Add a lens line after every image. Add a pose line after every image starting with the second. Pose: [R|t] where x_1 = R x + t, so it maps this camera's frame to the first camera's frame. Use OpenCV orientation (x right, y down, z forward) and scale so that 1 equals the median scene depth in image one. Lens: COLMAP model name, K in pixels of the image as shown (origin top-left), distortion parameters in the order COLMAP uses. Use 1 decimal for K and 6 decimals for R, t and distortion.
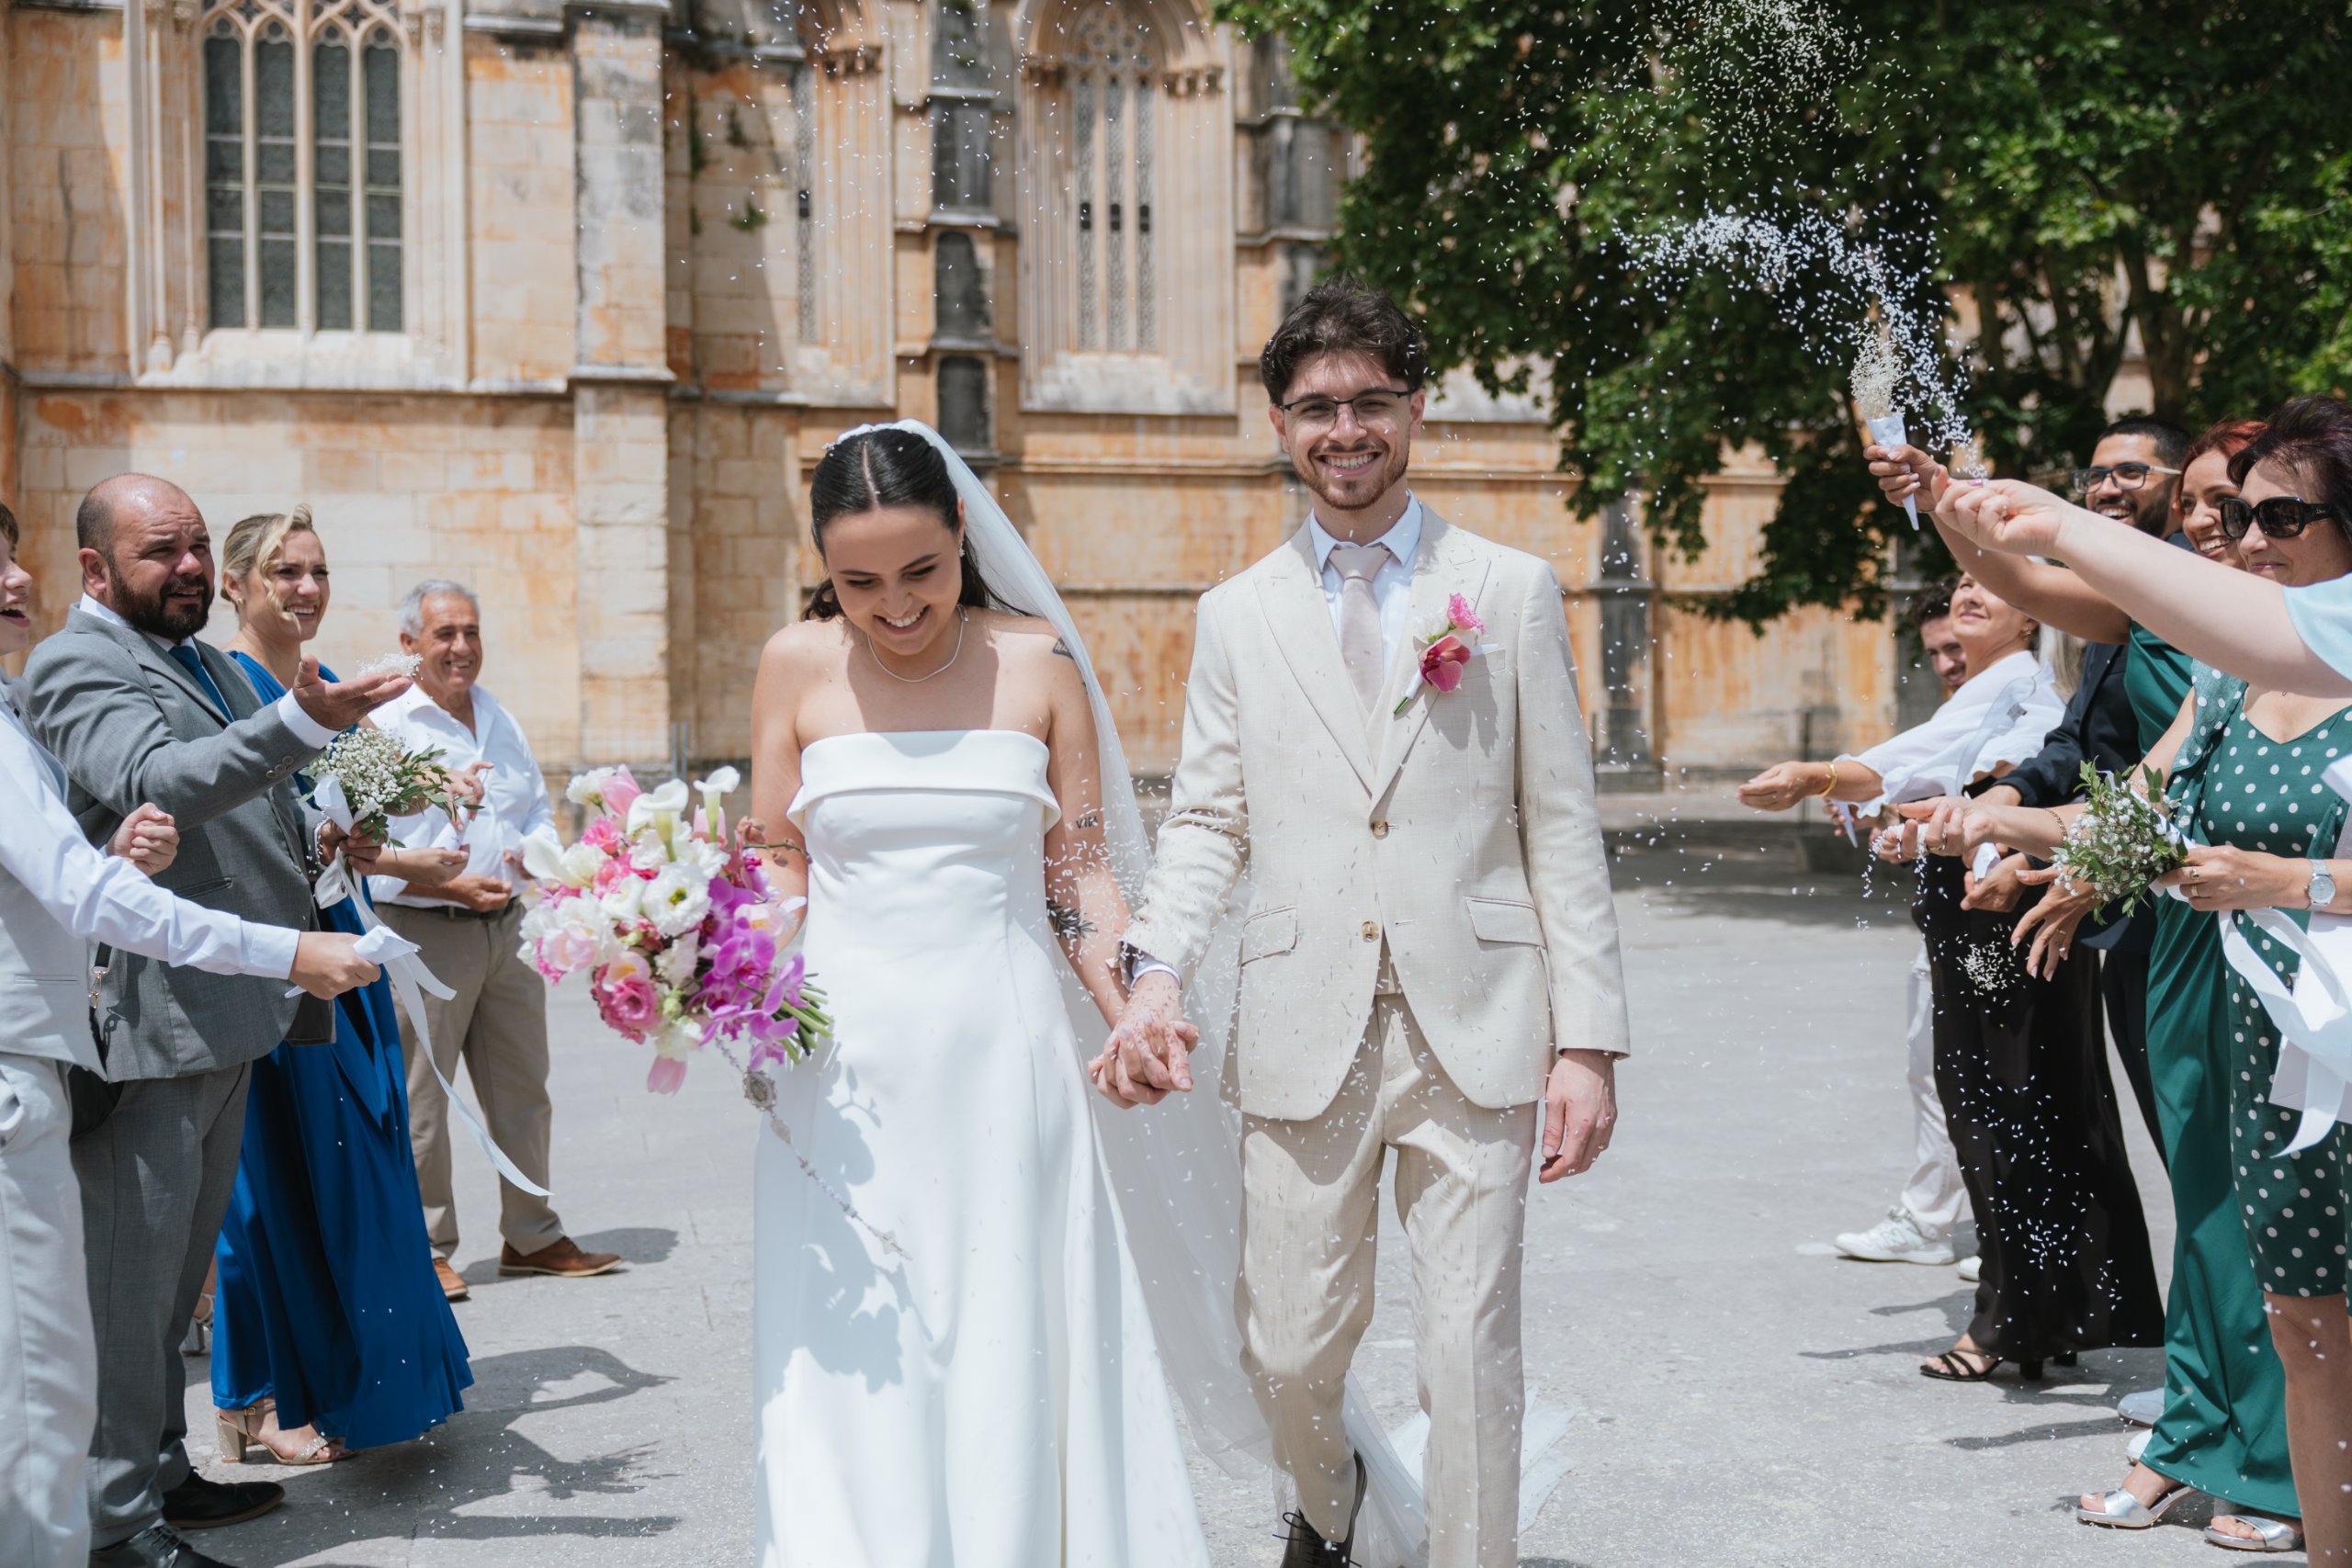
lens RADIAL K [[1618.6, 0, 1227.1], [0, 1618.6, 812.1], [0, 0, 1]] dist [0.002629, -0.003393]
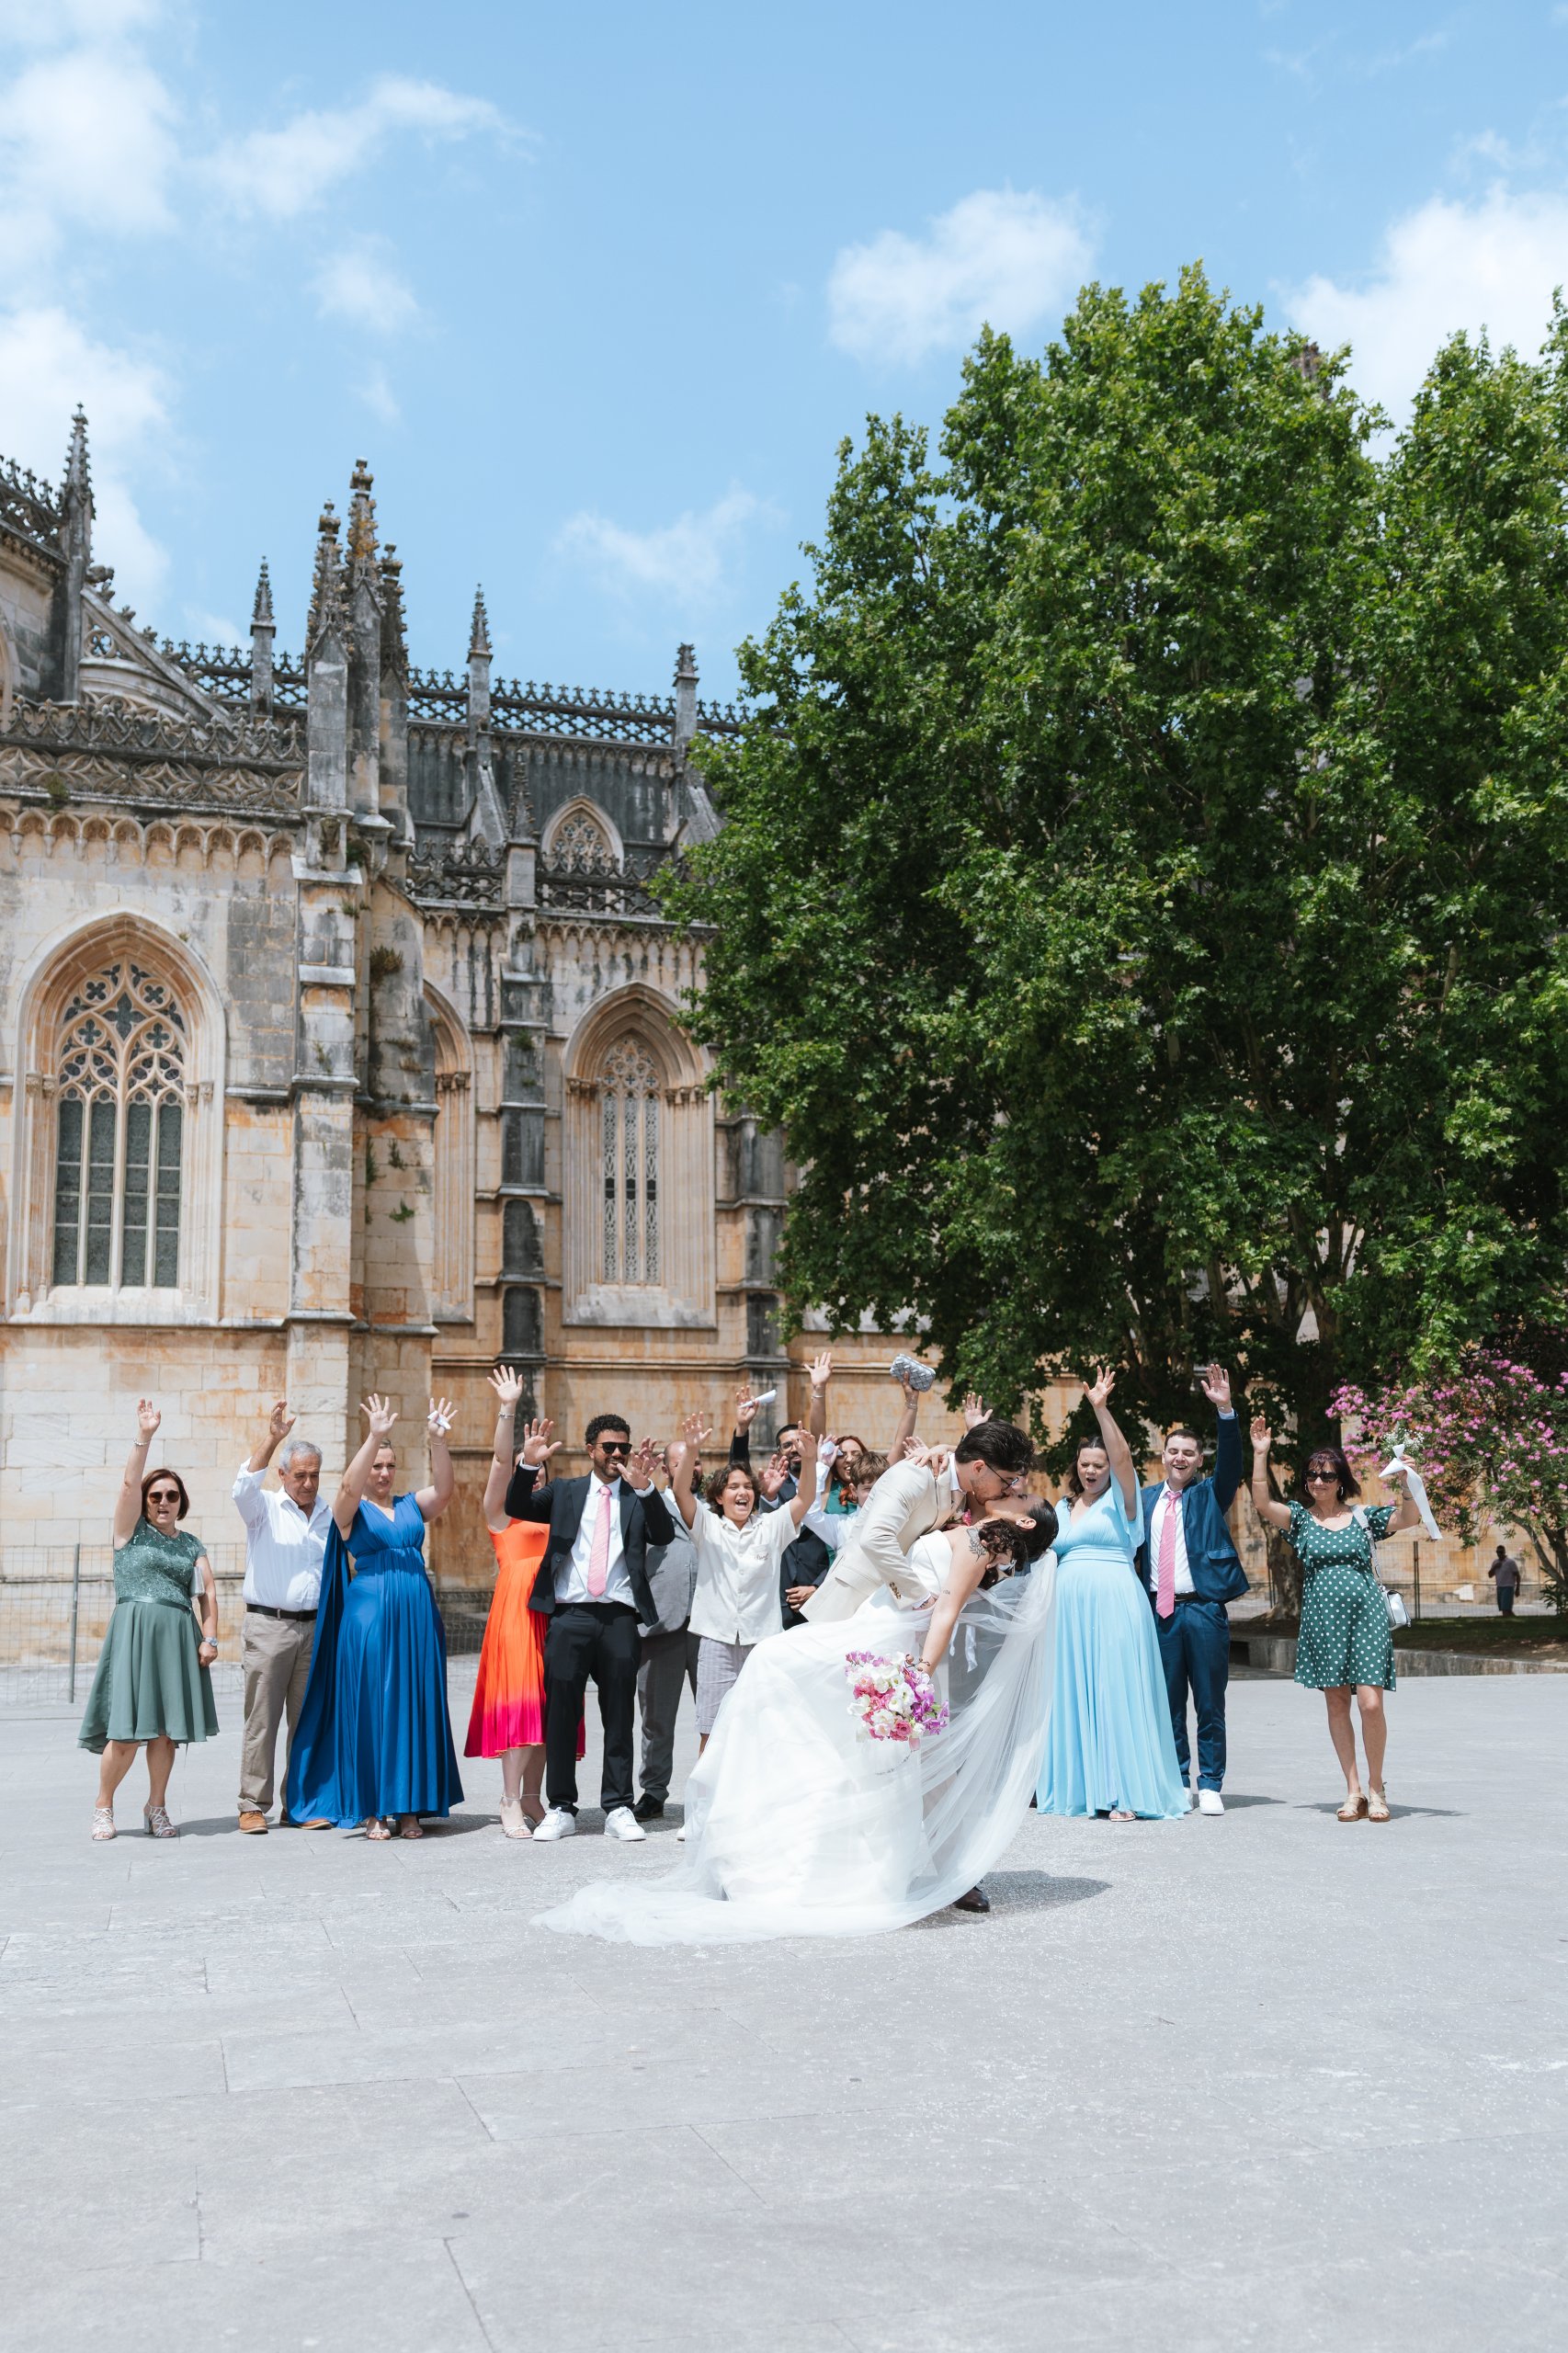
lens RADIAL K [[2309.9, 0, 804.7], [0, 2309.9, 1289.8], [0, 0, 1]] dist [-0.061864, 0.124830]
pose [[0.997233, 0.009673, 0.073701, -0.077837], [0.003603, 0.984043, -0.177892, 0.092883], [-0.074245, 0.177666, 0.981286, -1.158926]]
